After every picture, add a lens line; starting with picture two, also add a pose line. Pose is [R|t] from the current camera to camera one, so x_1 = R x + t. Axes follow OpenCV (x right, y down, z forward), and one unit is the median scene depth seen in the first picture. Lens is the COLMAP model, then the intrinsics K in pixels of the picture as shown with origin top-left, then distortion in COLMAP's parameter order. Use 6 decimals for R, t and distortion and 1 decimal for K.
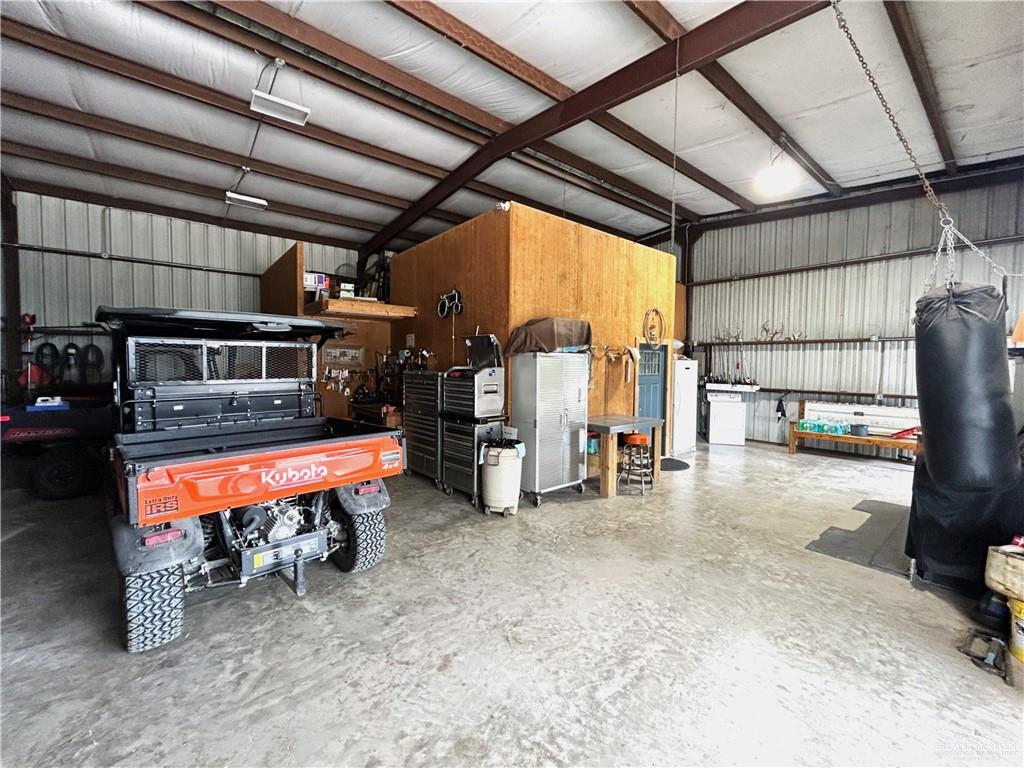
lens RADIAL K [[415.3, 0, 513.9], [0, 415.3, 381.1], [0, 0, 1]] dist [-0.001014, 0.000478]
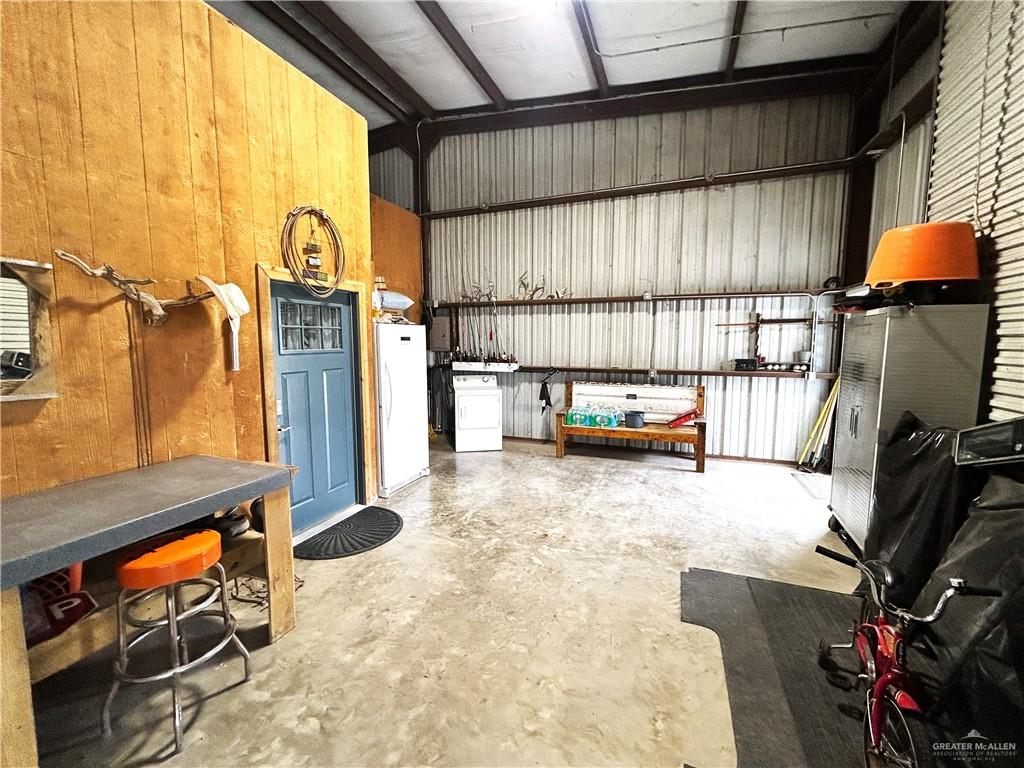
lens RADIAL K [[415.3, 0, 513.9], [0, 415.3, 381.1], [0, 0, 1]] dist [-0.001014, 0.000478]
pose [[0.873695, -0.057404, 0.483075, 0.253377], [0.030569, 0.997530, 0.063248, -0.003961], [-0.485513, -0.040492, 0.873291, 0.404240]]
